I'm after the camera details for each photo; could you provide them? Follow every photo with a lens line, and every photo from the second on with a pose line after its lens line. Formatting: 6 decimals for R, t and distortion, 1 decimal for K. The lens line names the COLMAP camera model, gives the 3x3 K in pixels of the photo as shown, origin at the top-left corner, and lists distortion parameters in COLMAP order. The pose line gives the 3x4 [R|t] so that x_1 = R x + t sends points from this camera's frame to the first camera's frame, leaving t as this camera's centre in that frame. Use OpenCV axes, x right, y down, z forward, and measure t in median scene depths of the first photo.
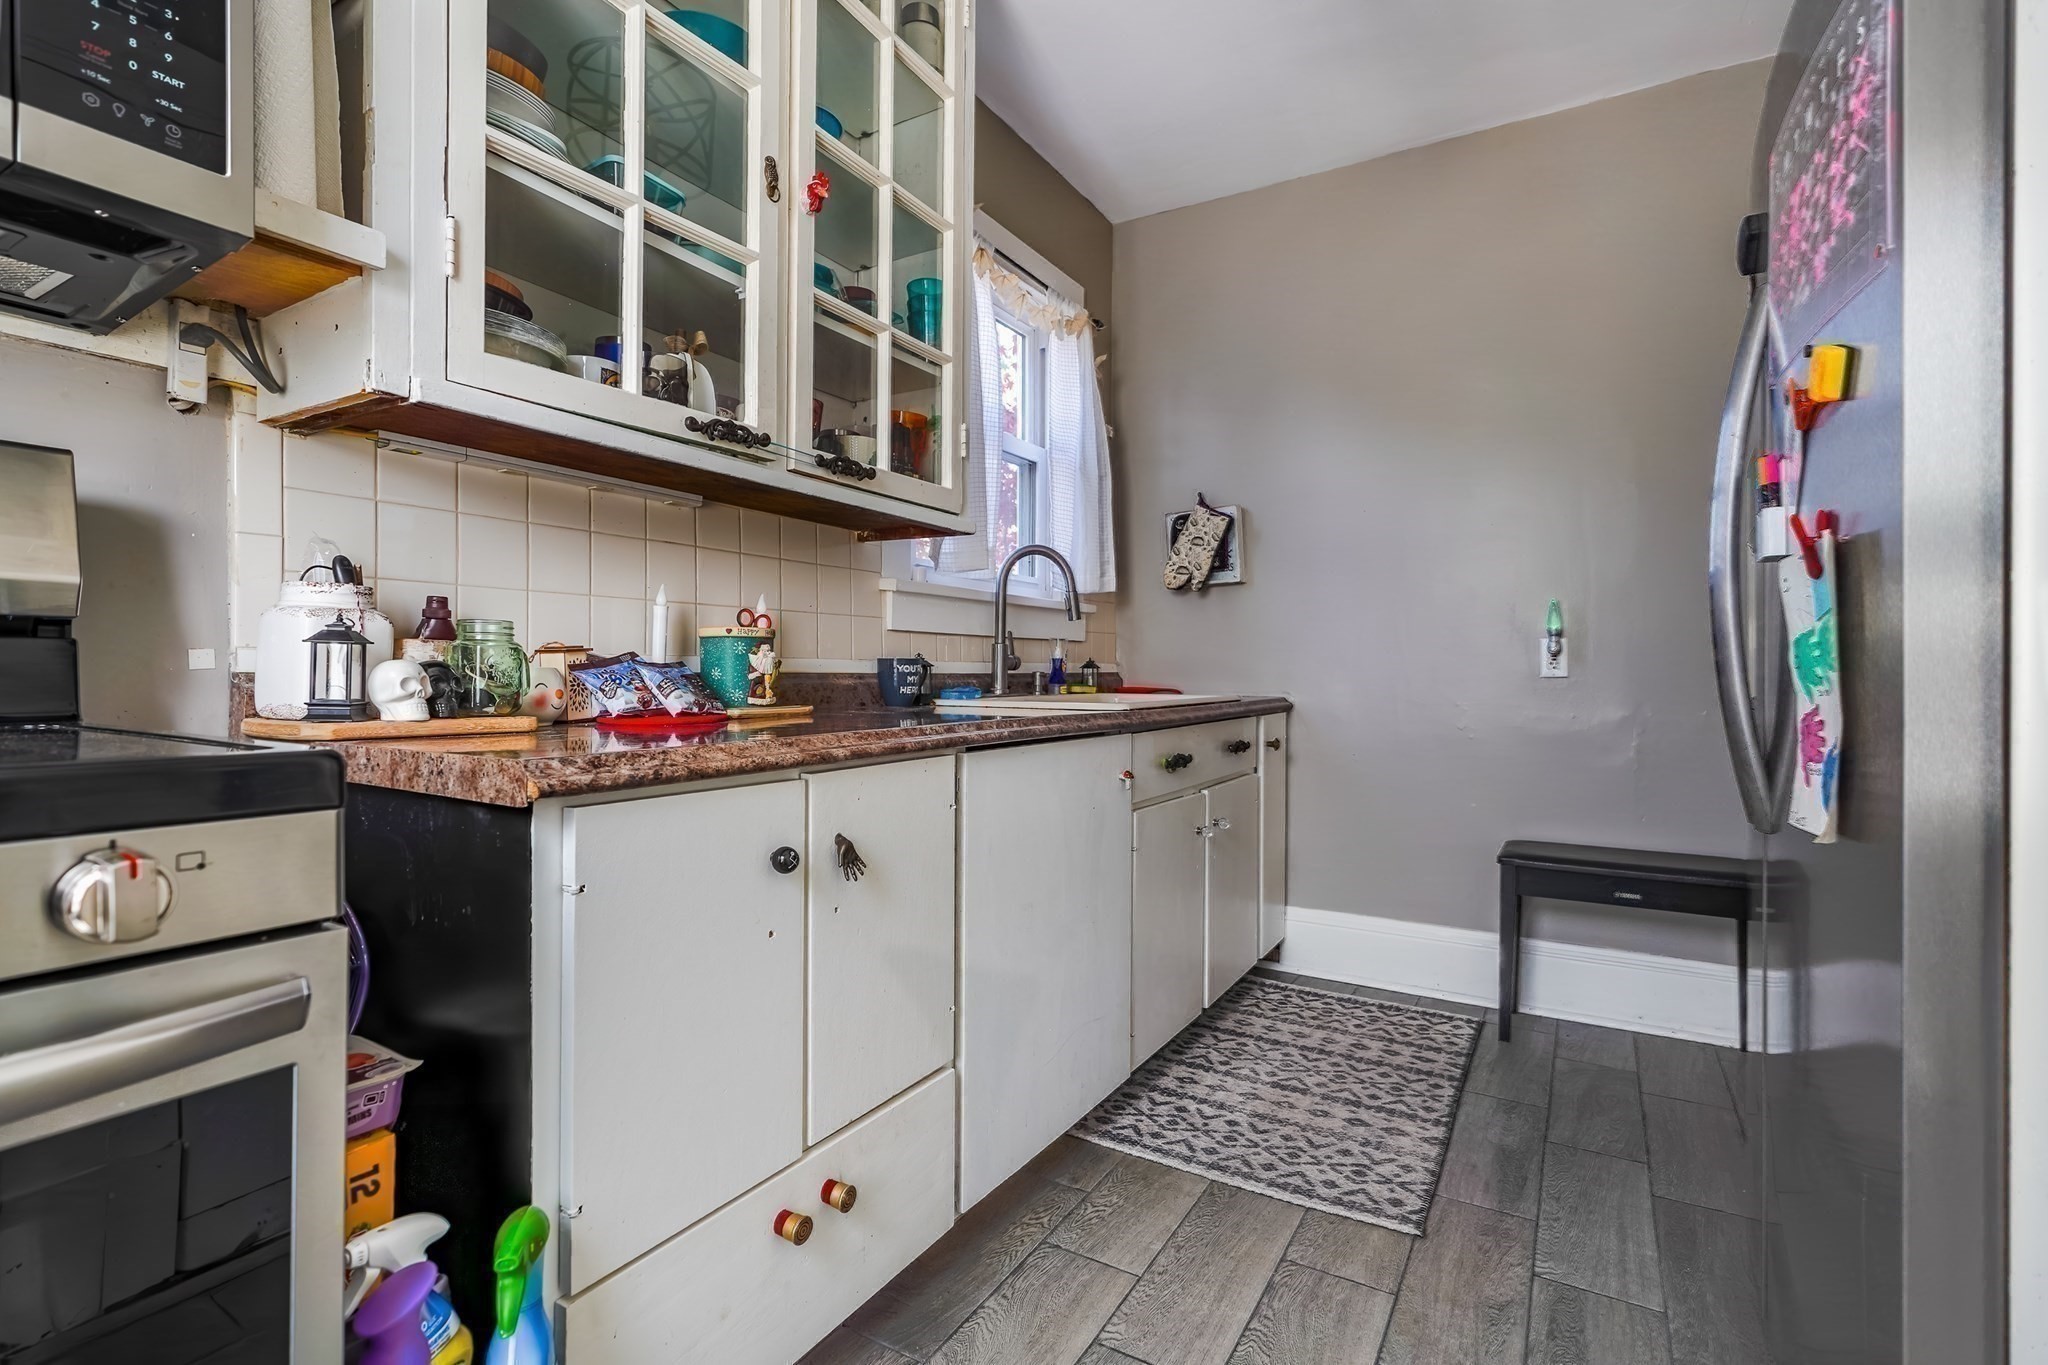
lens RADIAL K [[952.4, 0, 1010.4], [0, 952.4, 676.5], [0, 0, 1]] dist [-0.001559, -0.000279]
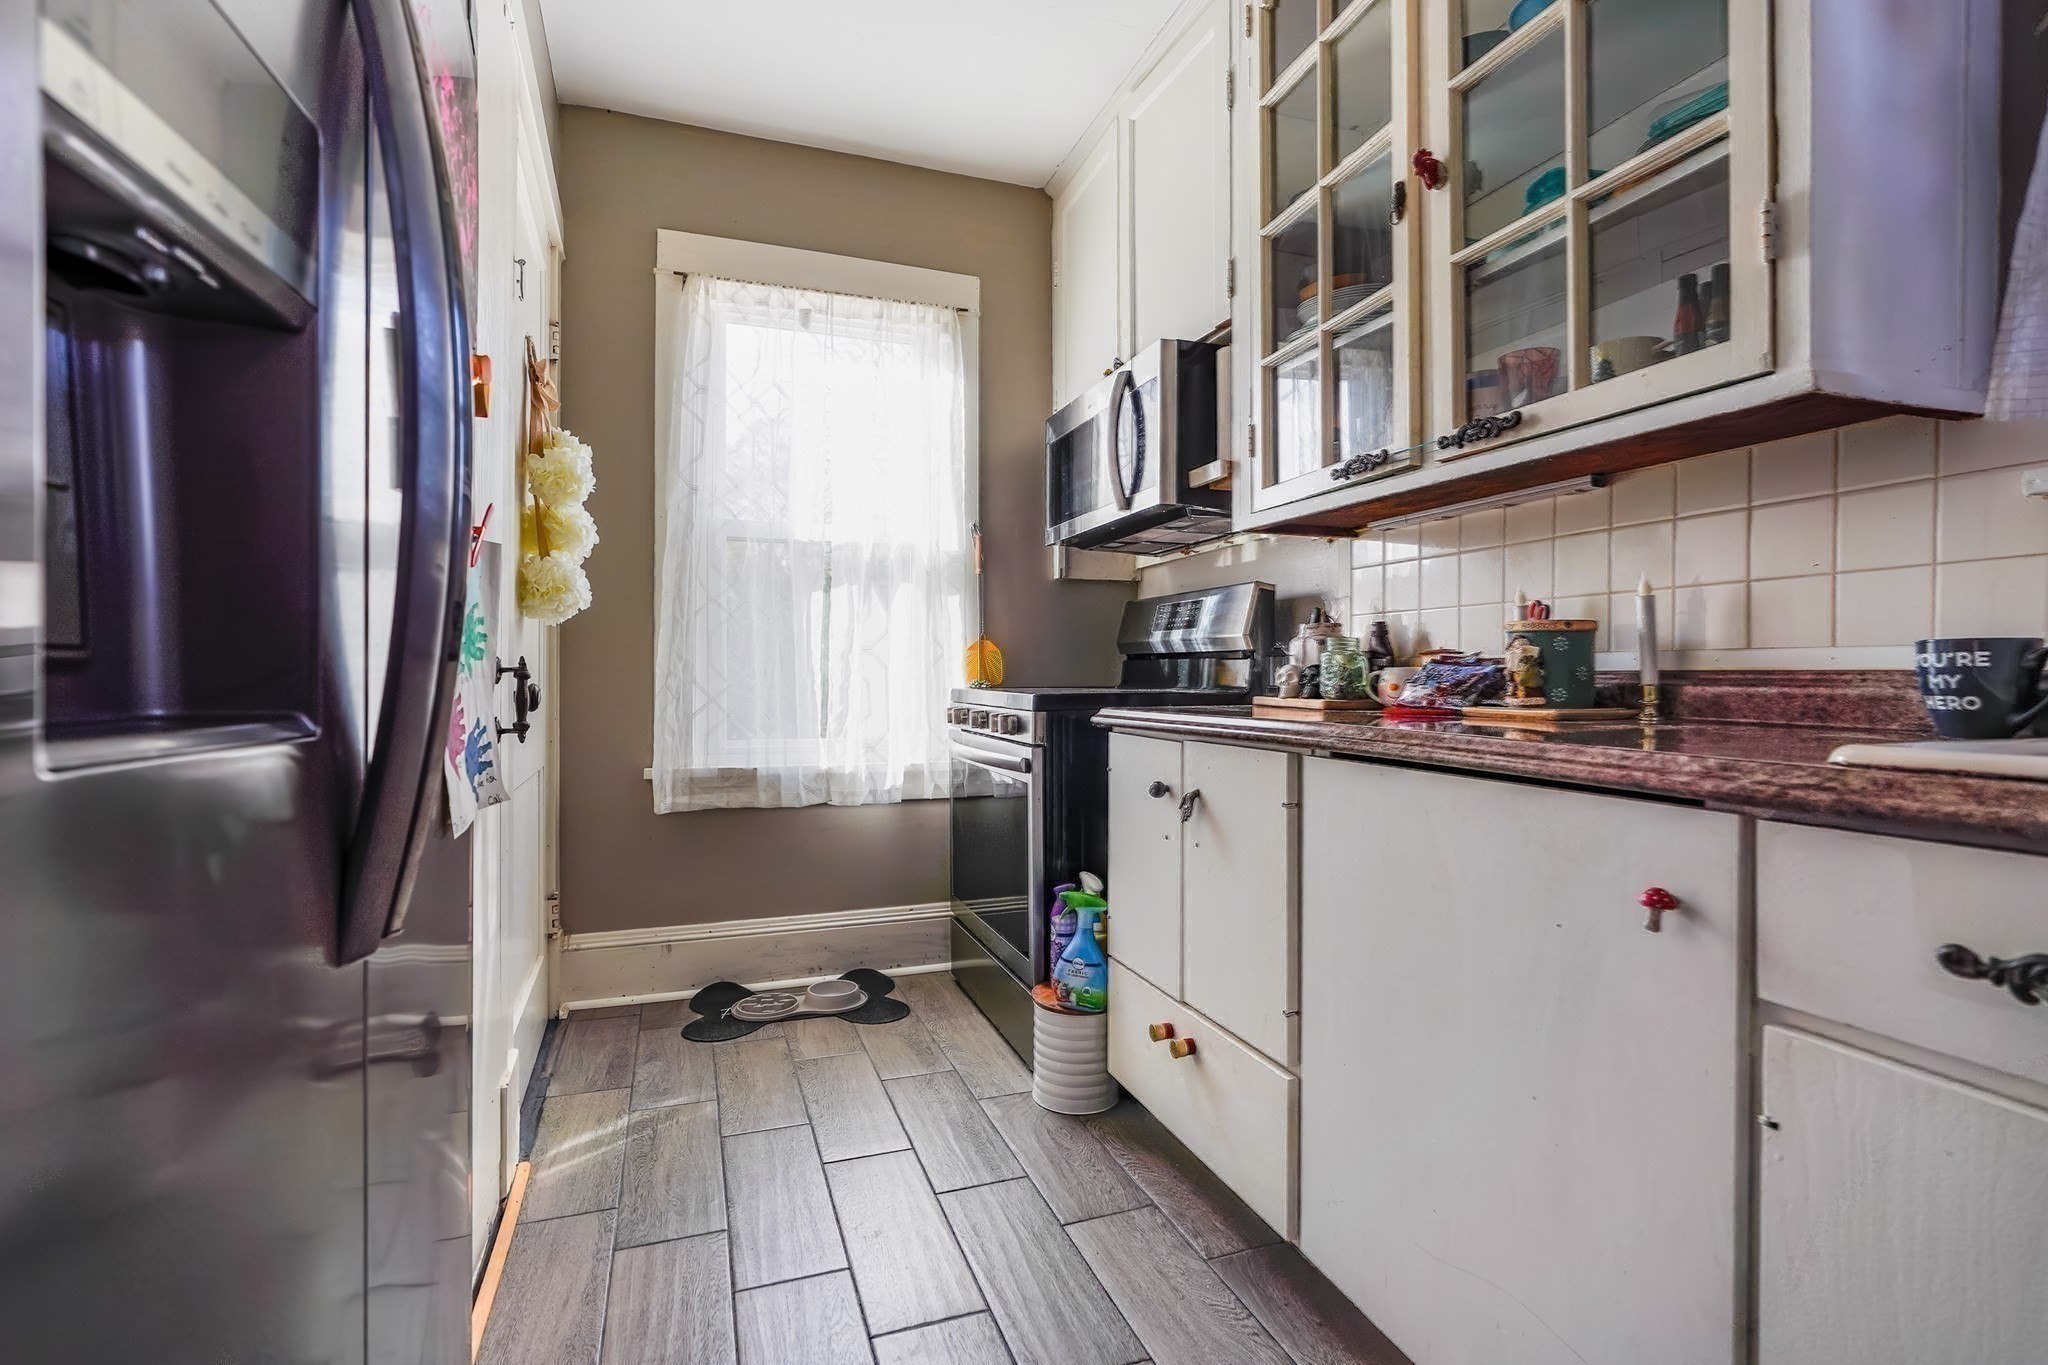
lens RADIAL K [[952.4, 0, 1010.4], [0, 952.4, 676.5], [0, 0, 1]] dist [-0.001559, -0.000279]
pose [[-0.639516, -0.009969, -0.768713, 0.828103], [-0.012697, 0.999917, -0.002404, 0.011899], [0.768673, 0.008223, -0.639589, 1.337566]]
